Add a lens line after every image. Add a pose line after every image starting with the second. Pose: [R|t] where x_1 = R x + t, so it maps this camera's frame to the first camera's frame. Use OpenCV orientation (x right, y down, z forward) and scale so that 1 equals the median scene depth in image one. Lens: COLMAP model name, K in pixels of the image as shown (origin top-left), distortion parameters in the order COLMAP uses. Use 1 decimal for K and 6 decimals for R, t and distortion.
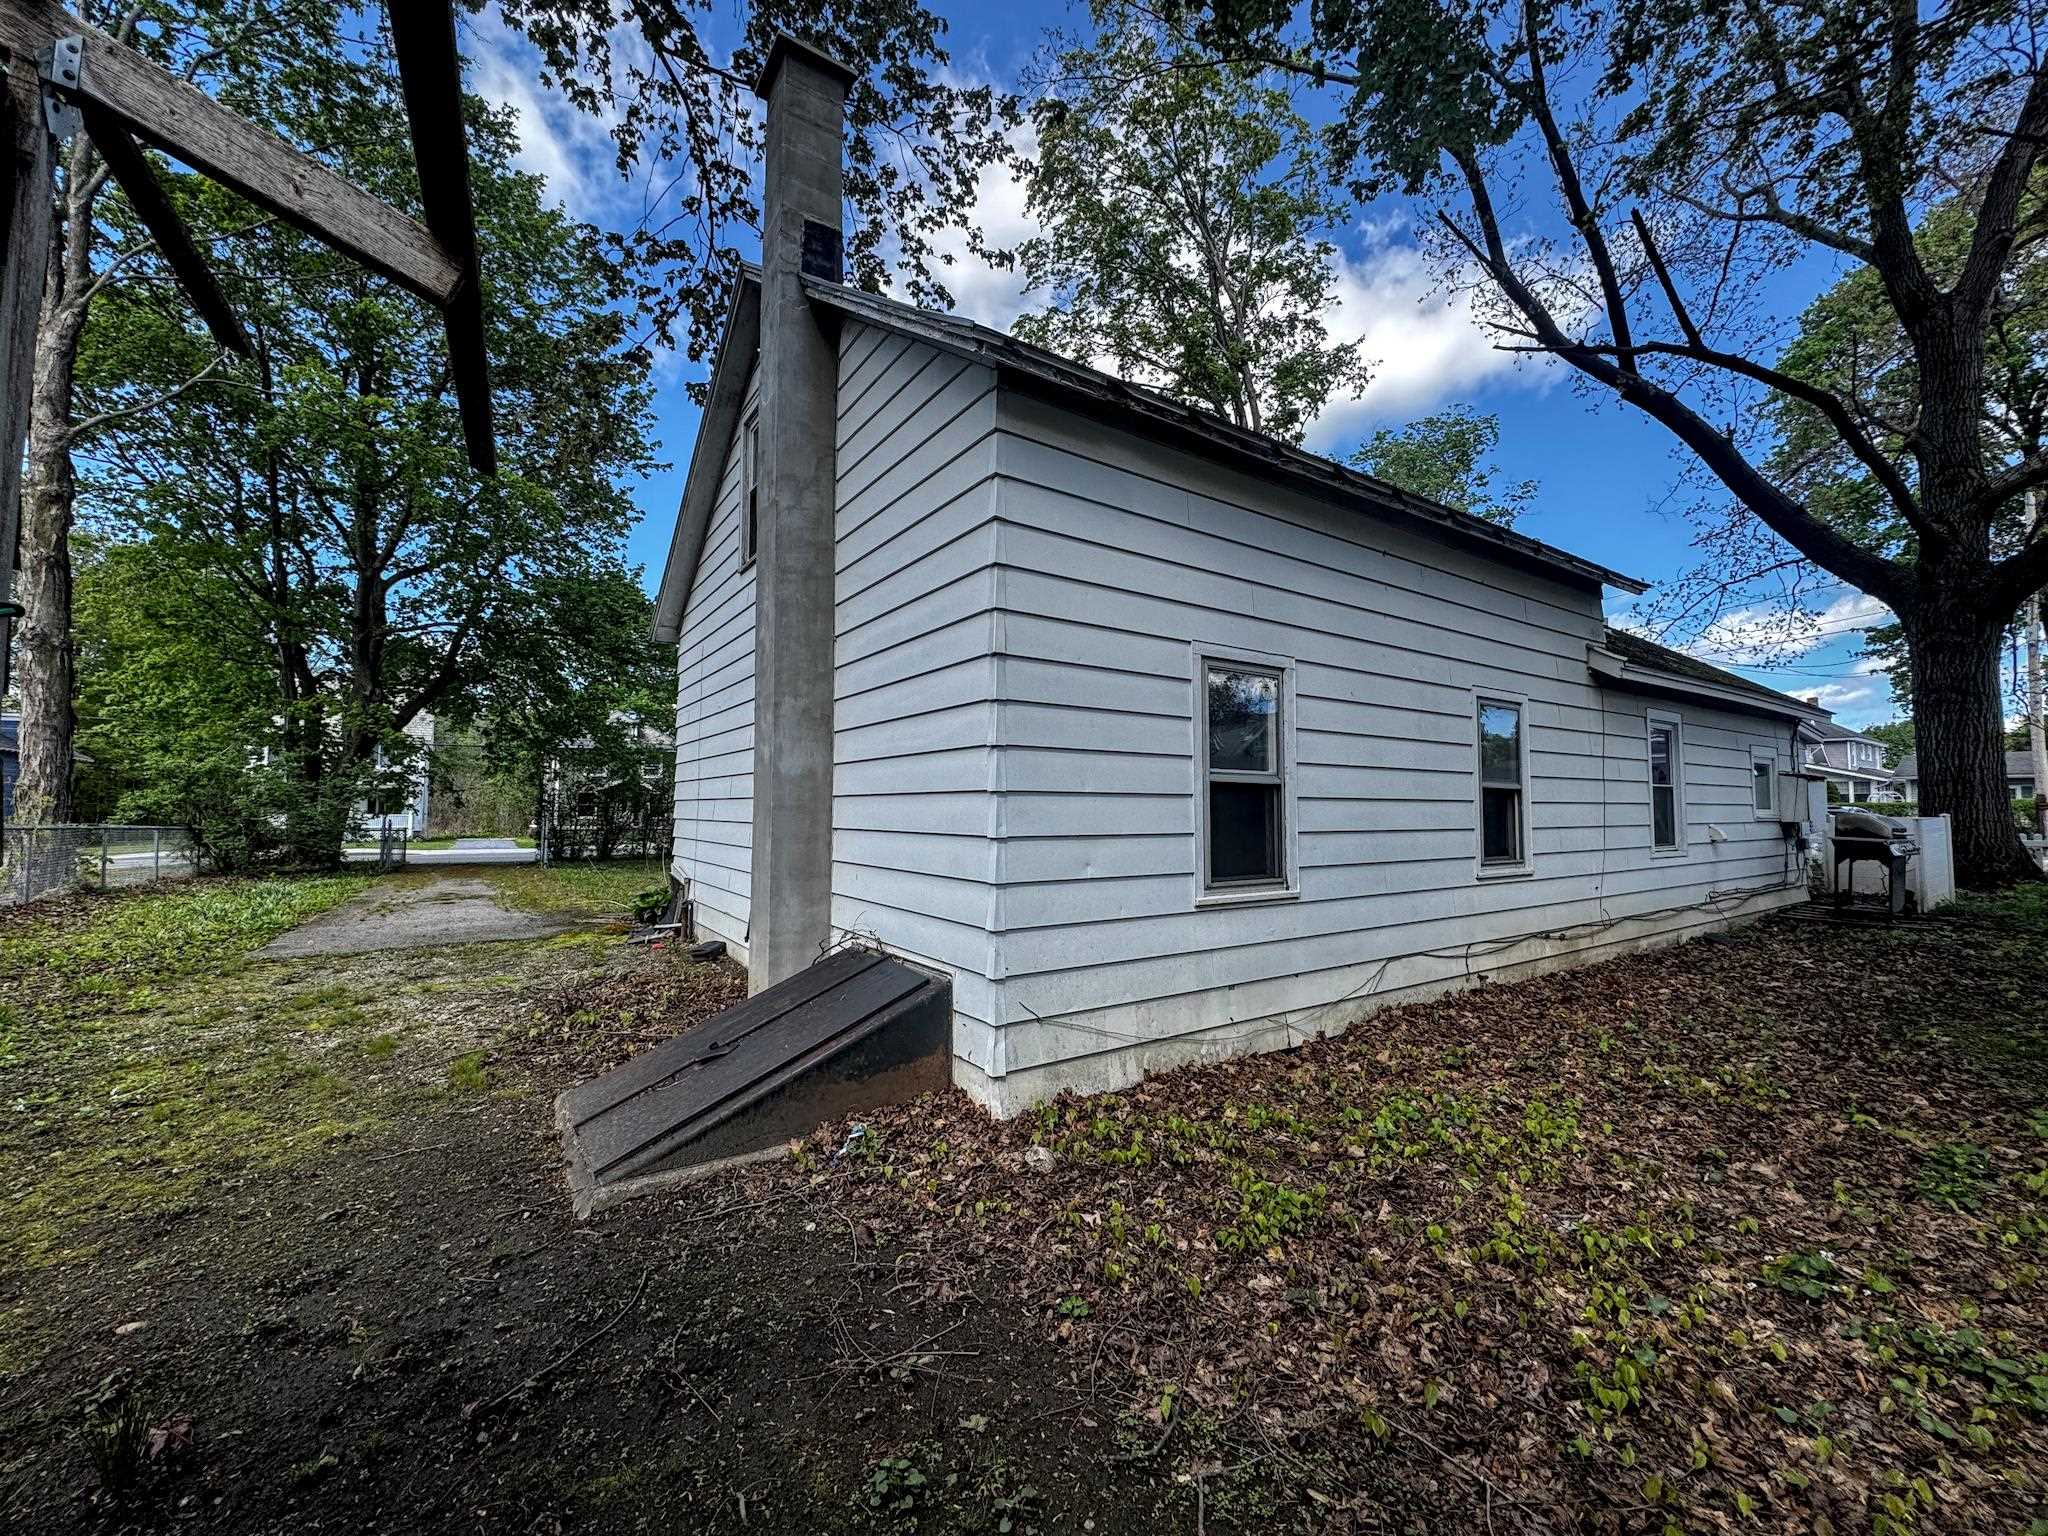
lens RADIAL K [[830.5, 0, 1027.8], [0, 830.5, 754.8], [0, 0, 1]] dist [-0.004021, 0.000652]
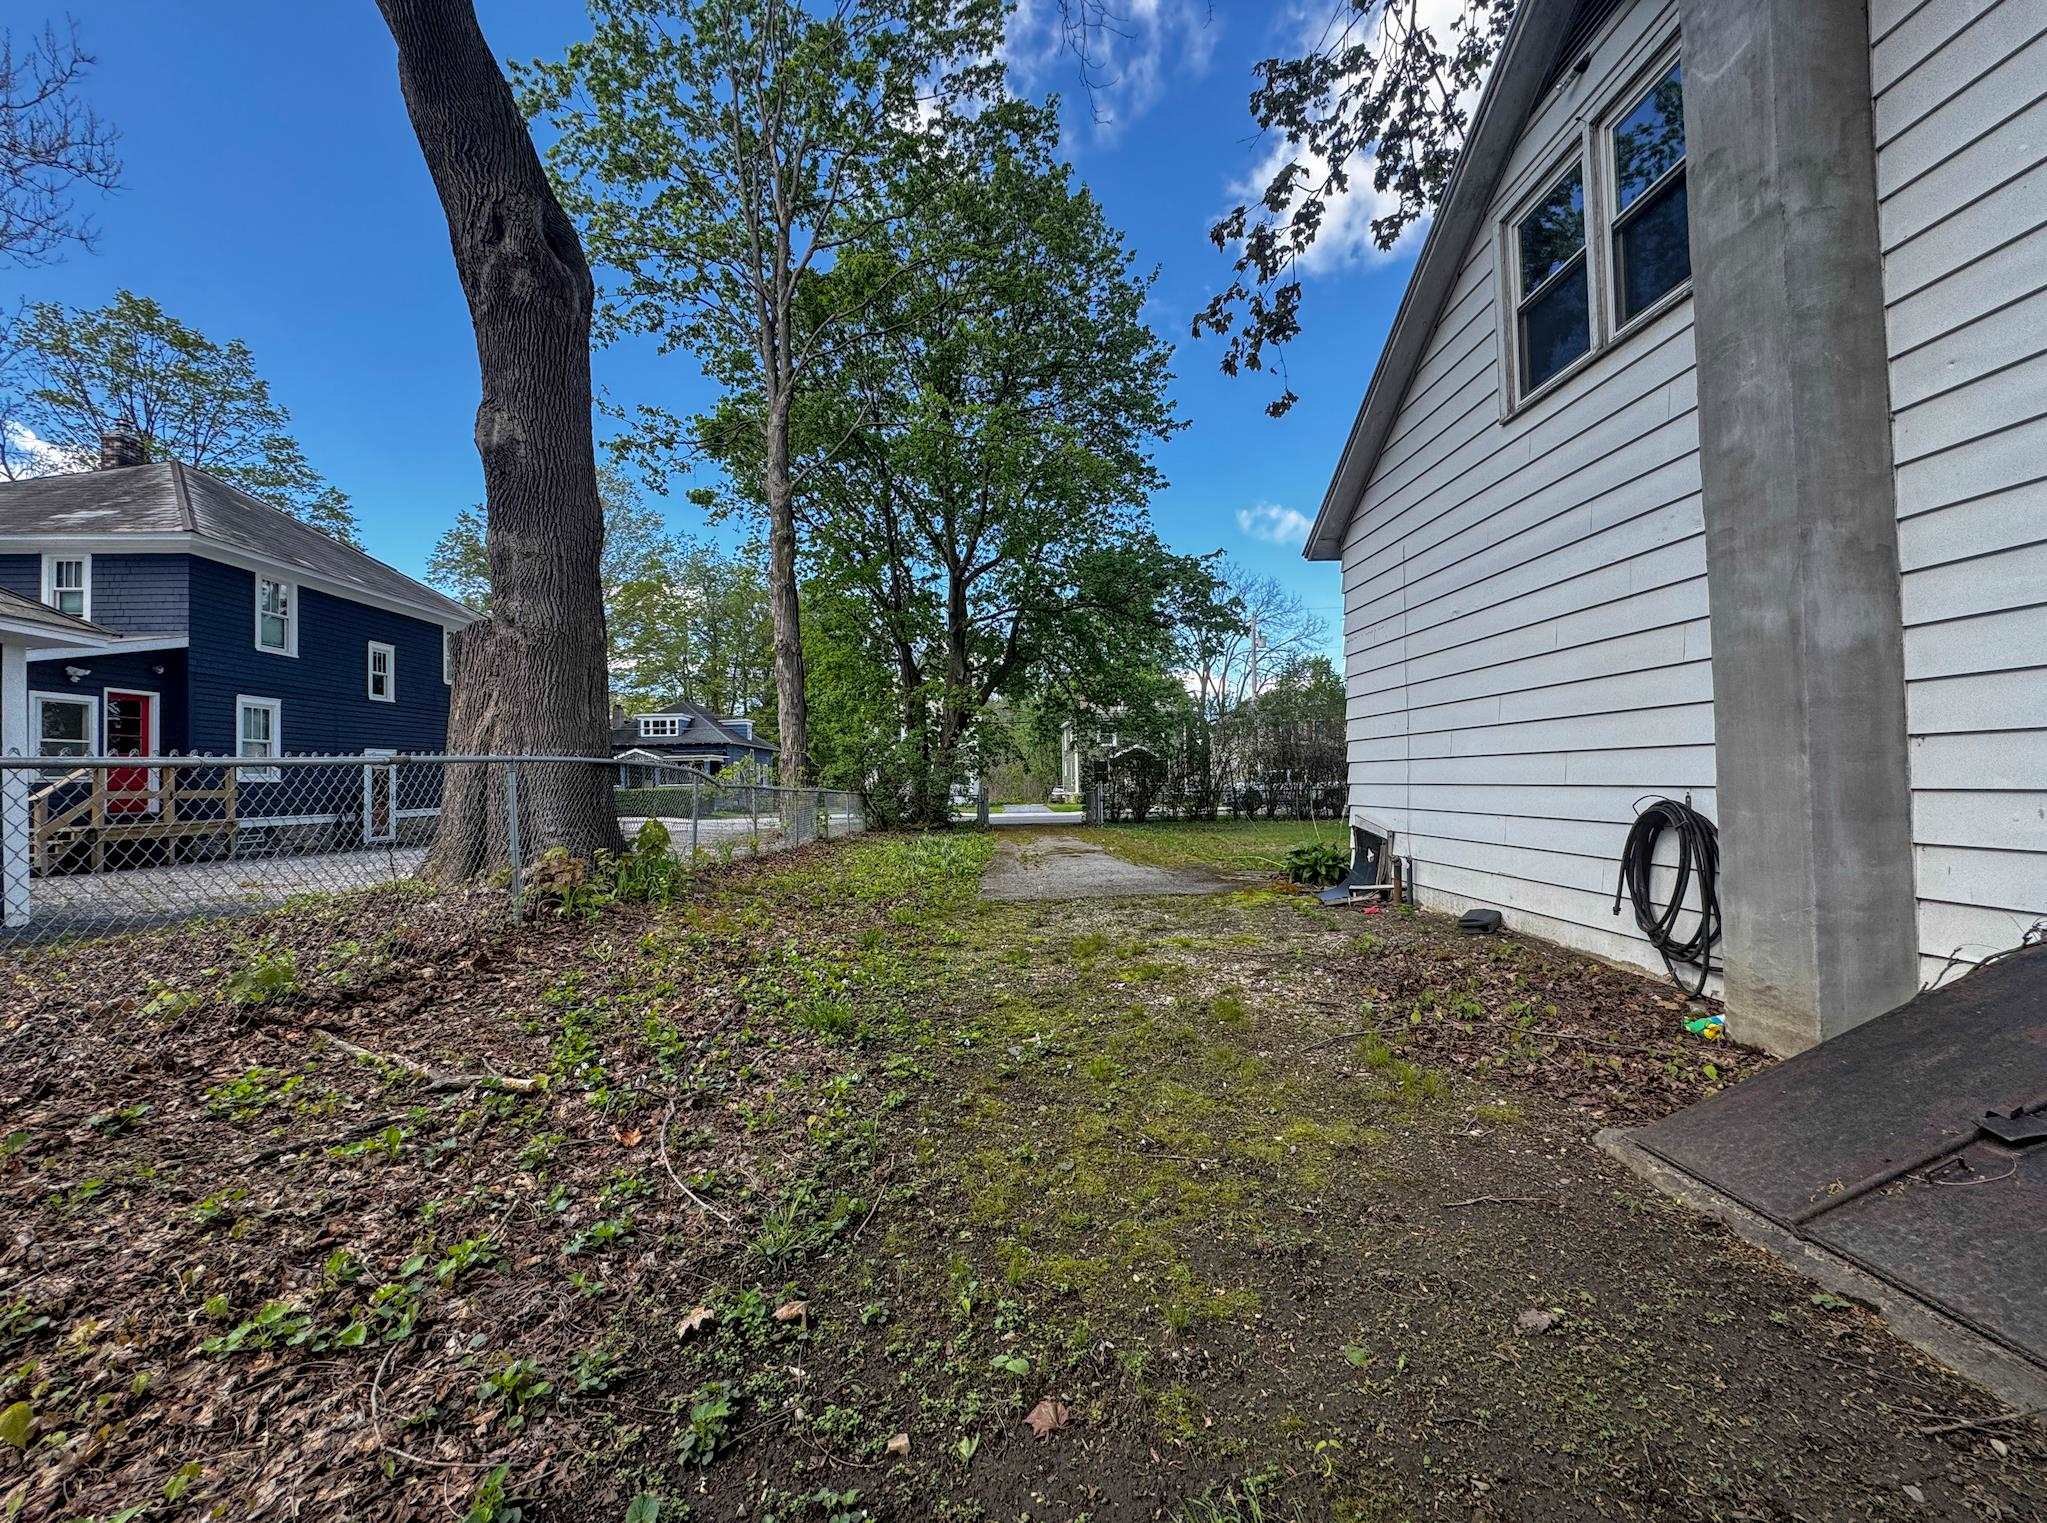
lens RADIAL K [[830.0, 0, 1003.5], [0, 830.0, 747.8], [0, 0, 1]] dist [-0.004021, 0.000652]
pose [[0.841891, -0.044457, -0.537813, -0.478165], [0.060884, 0.998063, 0.012805, 0.052158], [0.536202, -0.043525, 0.842967, 0.157279]]
